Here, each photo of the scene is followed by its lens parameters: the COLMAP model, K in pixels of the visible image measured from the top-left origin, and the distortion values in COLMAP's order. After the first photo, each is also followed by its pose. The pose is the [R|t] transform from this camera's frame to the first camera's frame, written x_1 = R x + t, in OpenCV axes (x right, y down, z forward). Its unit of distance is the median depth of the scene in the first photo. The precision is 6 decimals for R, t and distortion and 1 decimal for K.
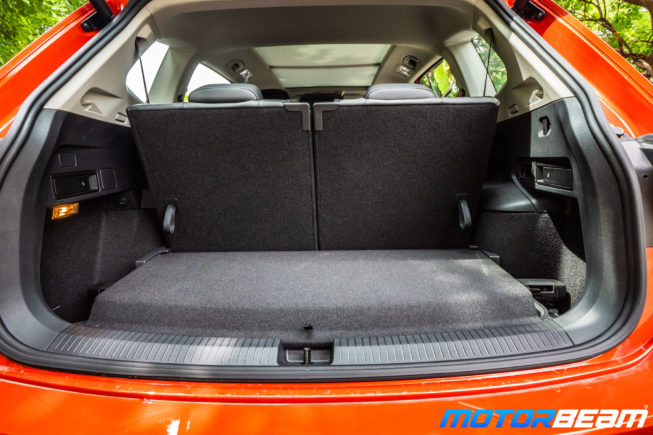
lens RADIAL K [[303.7, 0, 326.5], [0, 303.7, 217.5], [0, 0, 1]] dist [0.003082, -0.000042]
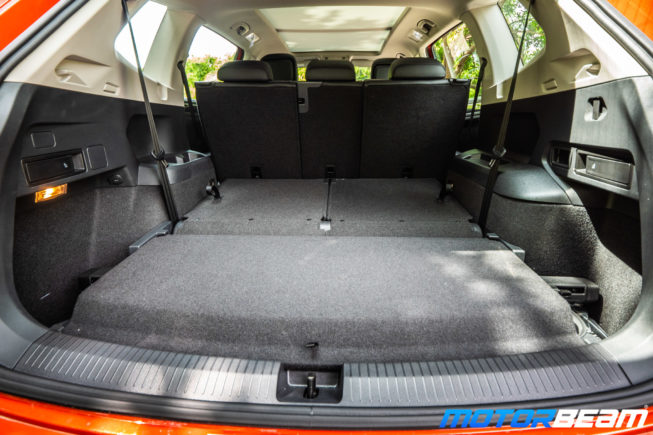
lens RADIAL K [[297.2, 0, 325.7], [0, 297.2, 204.0], [0, 0, 1]] dist [-0.001750, 0.000447]
pose [[0.999621, 0.020521, -0.018359, -0.012352], [-0.019205, 0.997418, 0.069199, -0.072135], [0.019732, -0.068820, 0.997434, 0.132671]]
